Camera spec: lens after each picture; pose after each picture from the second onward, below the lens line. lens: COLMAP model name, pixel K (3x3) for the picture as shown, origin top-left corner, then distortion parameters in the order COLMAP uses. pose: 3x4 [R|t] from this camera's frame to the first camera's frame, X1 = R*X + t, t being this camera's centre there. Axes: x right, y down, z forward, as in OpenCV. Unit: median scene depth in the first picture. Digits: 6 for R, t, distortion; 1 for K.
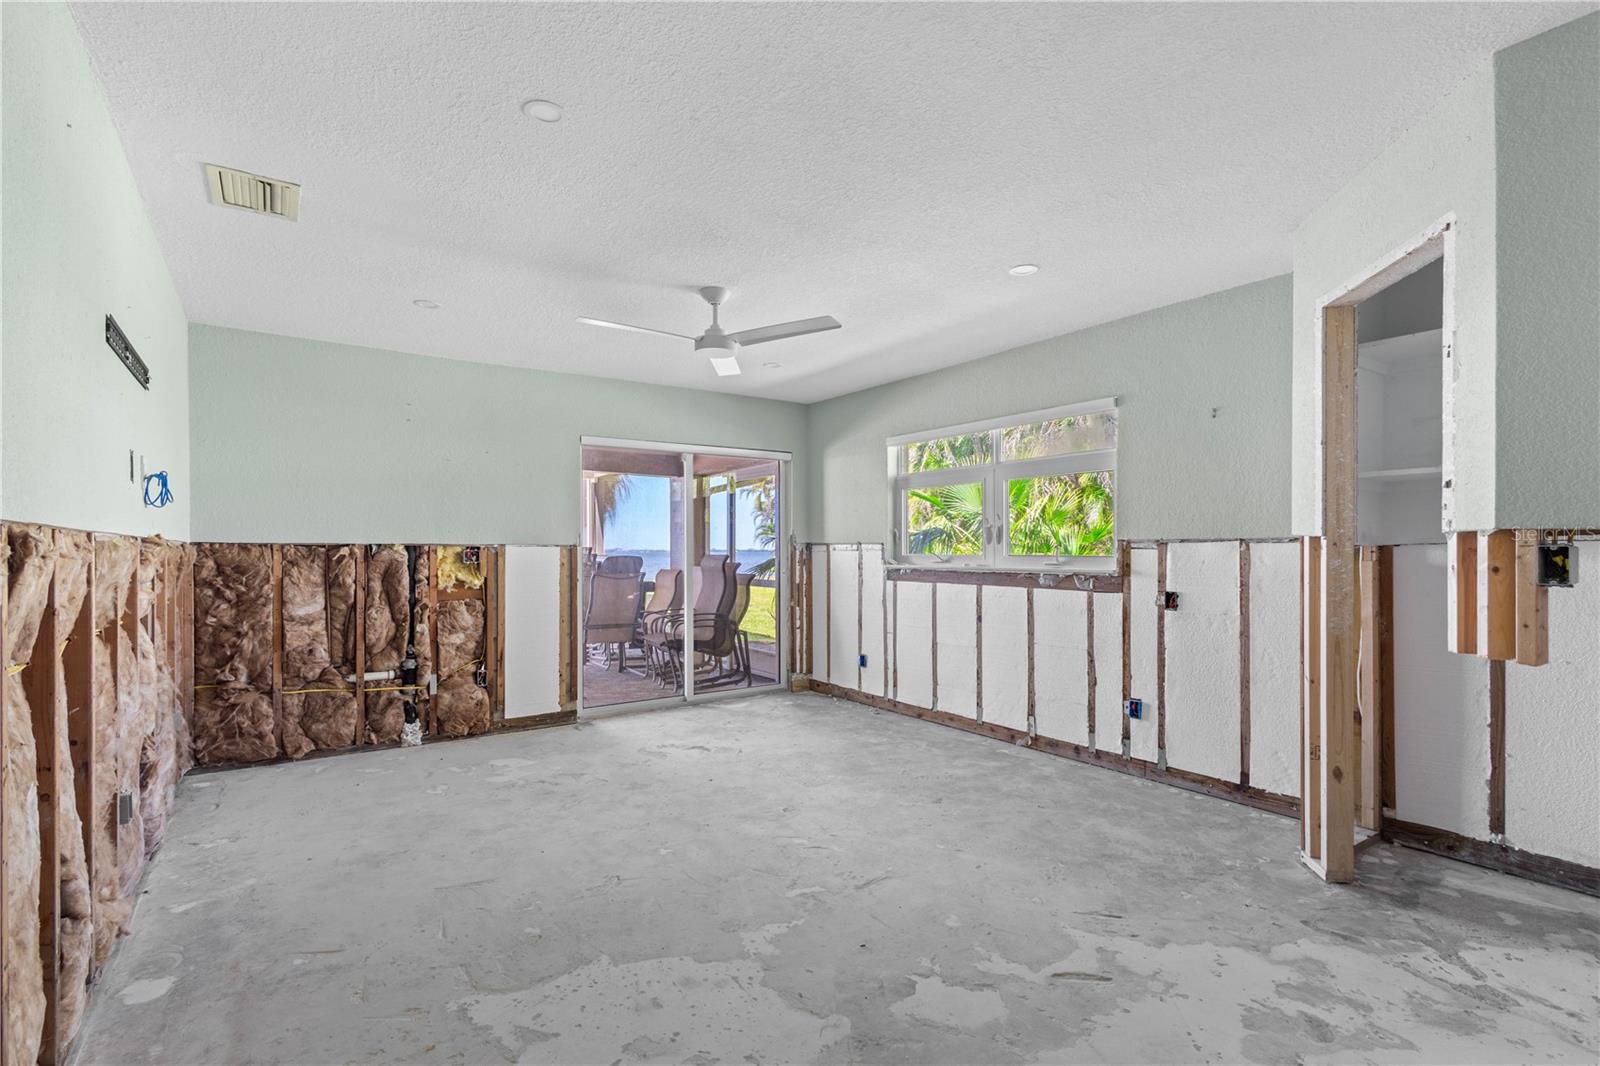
lens RADIAL K [[745.2, 0, 808.9], [0, 745.2, 538.6], [0, 0, 1]] dist [0.010041, 0.000726]
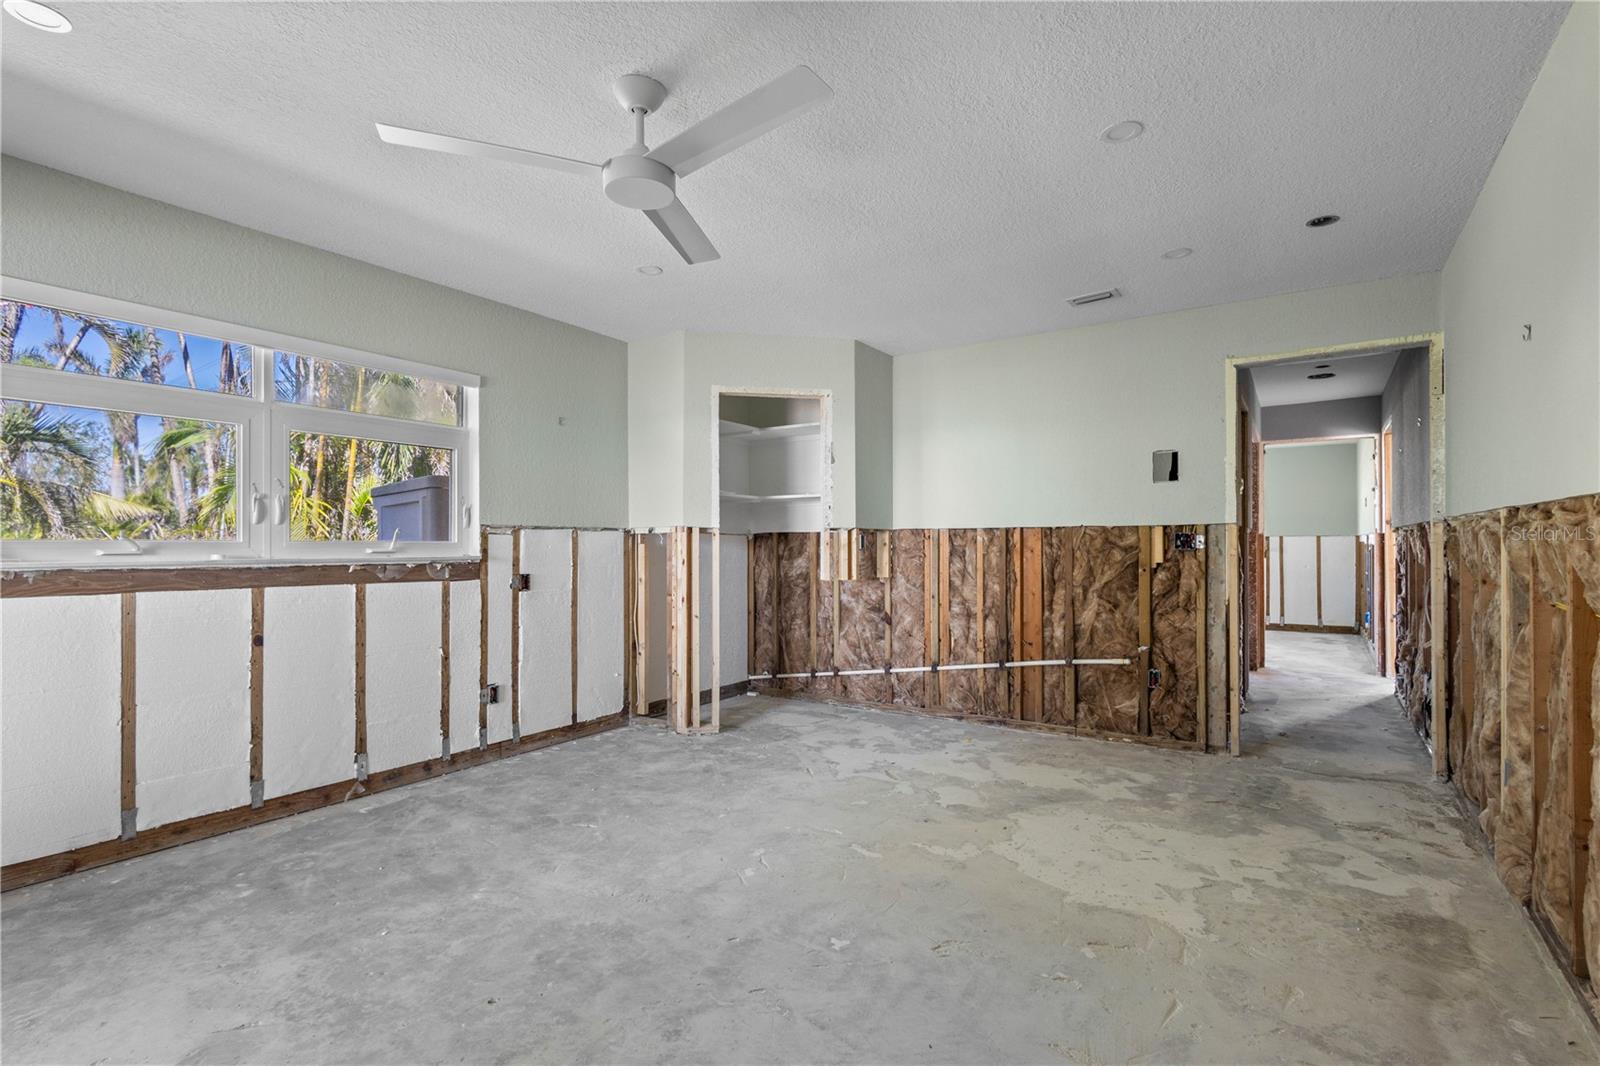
lens RADIAL K [[745.2, 0, 793.9], [0, 745.2, 541.8], [0, 0, 1]] dist [0.010041, 0.000726]
pose [[-0.347967, 0.006786, 0.937482, -0.636779], [-0.013303, 0.999837, -0.012175, 0.030583], [-0.937413, -0.016708, -0.347820, 0.966219]]
